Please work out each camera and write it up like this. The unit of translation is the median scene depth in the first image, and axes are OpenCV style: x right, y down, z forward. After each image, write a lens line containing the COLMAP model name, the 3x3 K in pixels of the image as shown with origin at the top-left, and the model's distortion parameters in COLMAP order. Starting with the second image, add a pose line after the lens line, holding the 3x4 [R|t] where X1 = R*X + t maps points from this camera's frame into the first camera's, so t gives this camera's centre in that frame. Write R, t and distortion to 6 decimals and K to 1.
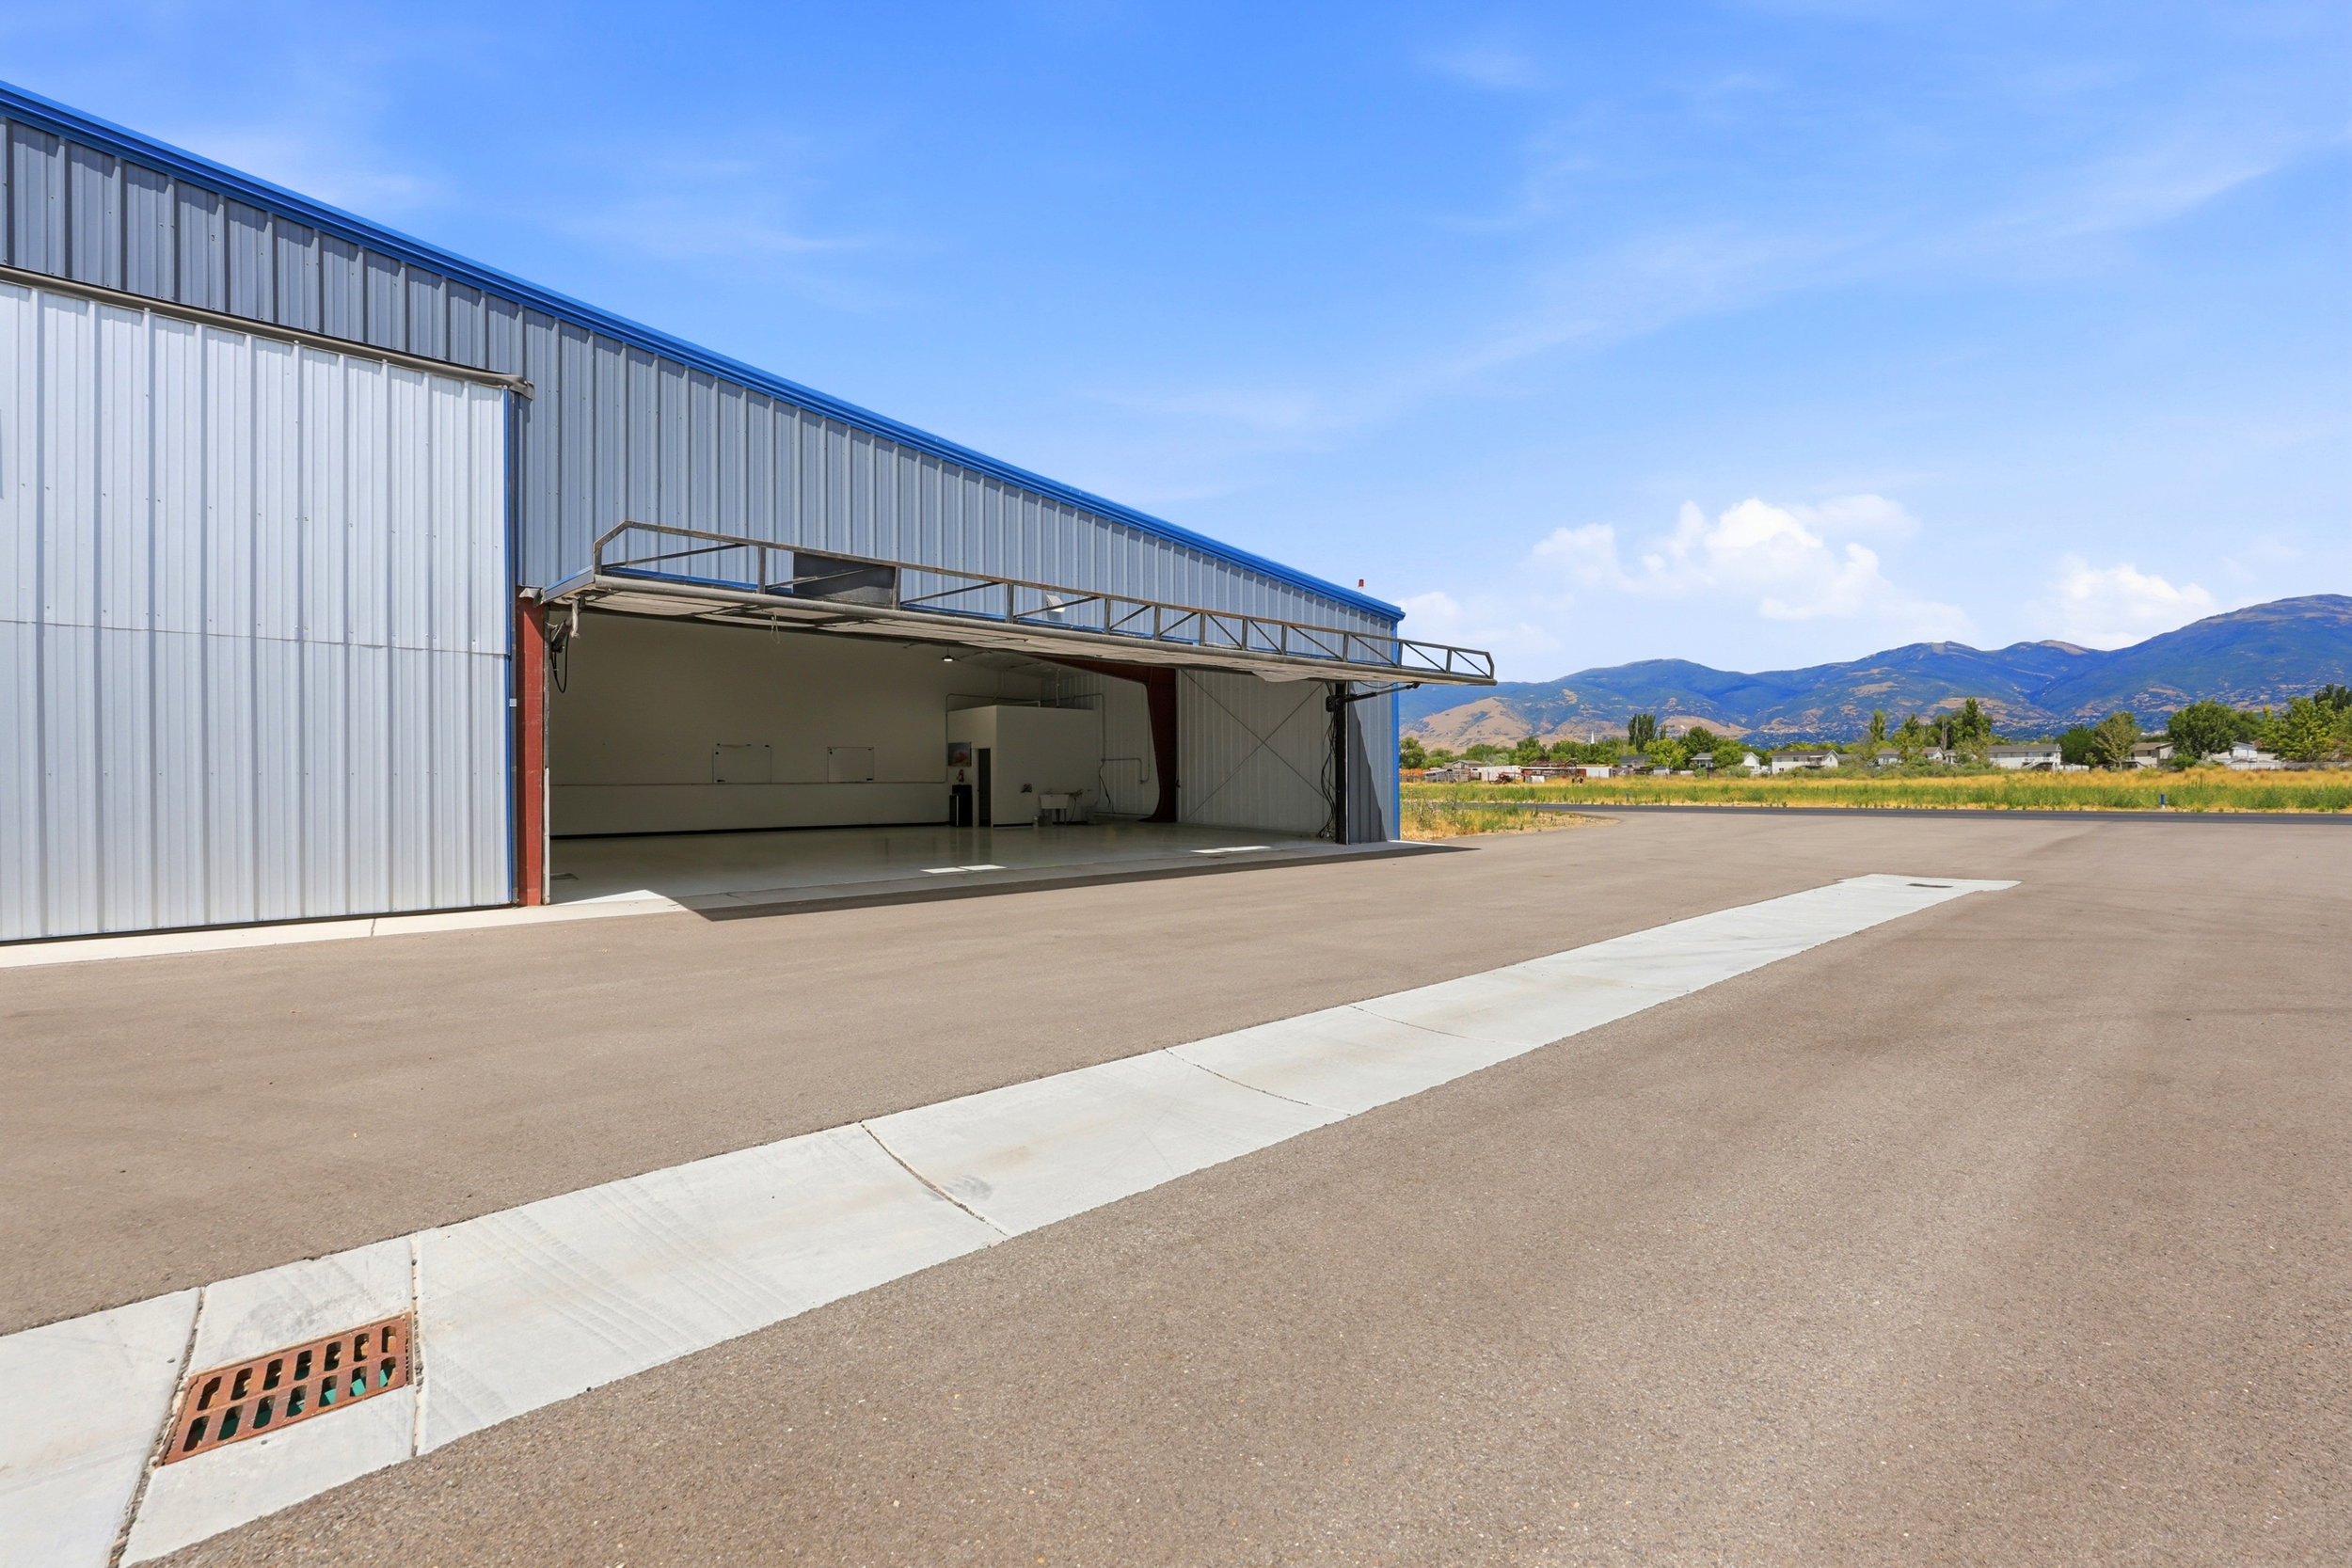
lens RADIAL K [[966.6, 0, 1155.8], [0, 966.6, 784.0], [0, 0, 1]] dist [0.000059, -0.001438]
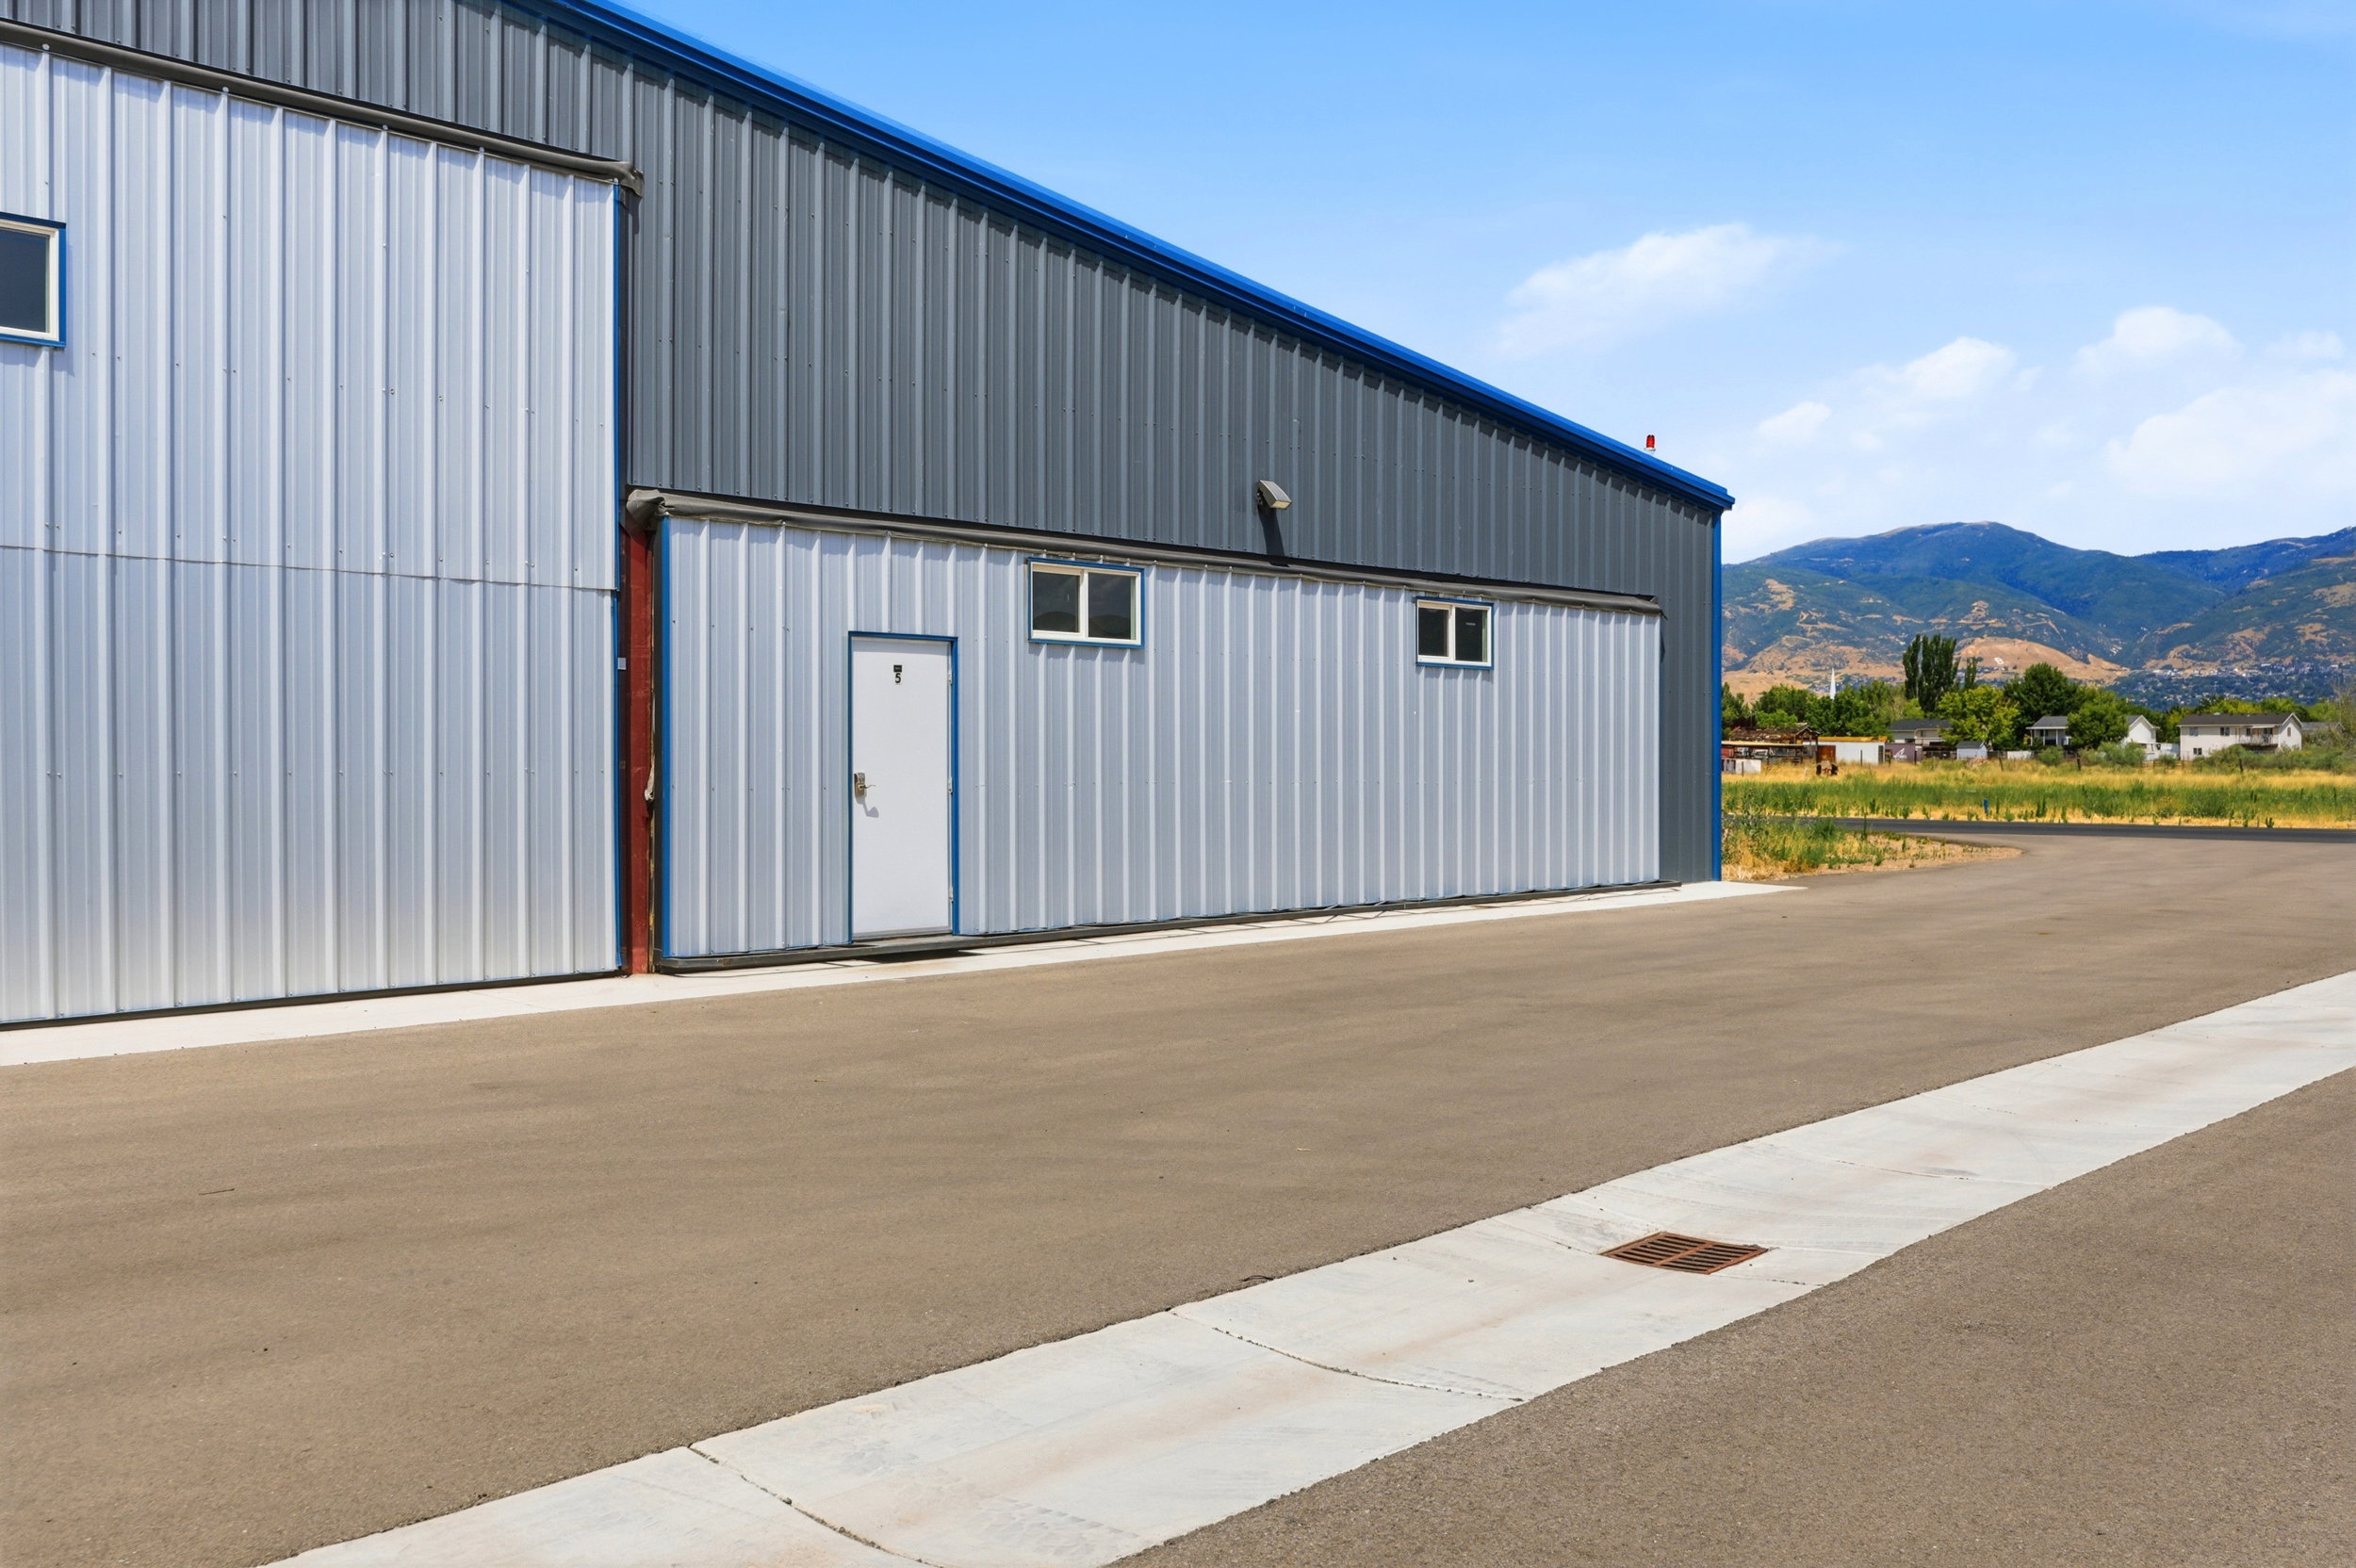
lens RADIAL K [[2056.9, 0, 1169.8], [0, 2056.9, 782.3], [0, 0, 1]] dist [-0.023049, 0.000962]
pose [[0.993830, 0.008118, 0.110618, -0.212735], [-0.008839, 0.999943, 0.006029, -0.007381], [-0.110563, -0.006970, 0.993845, -0.199375]]
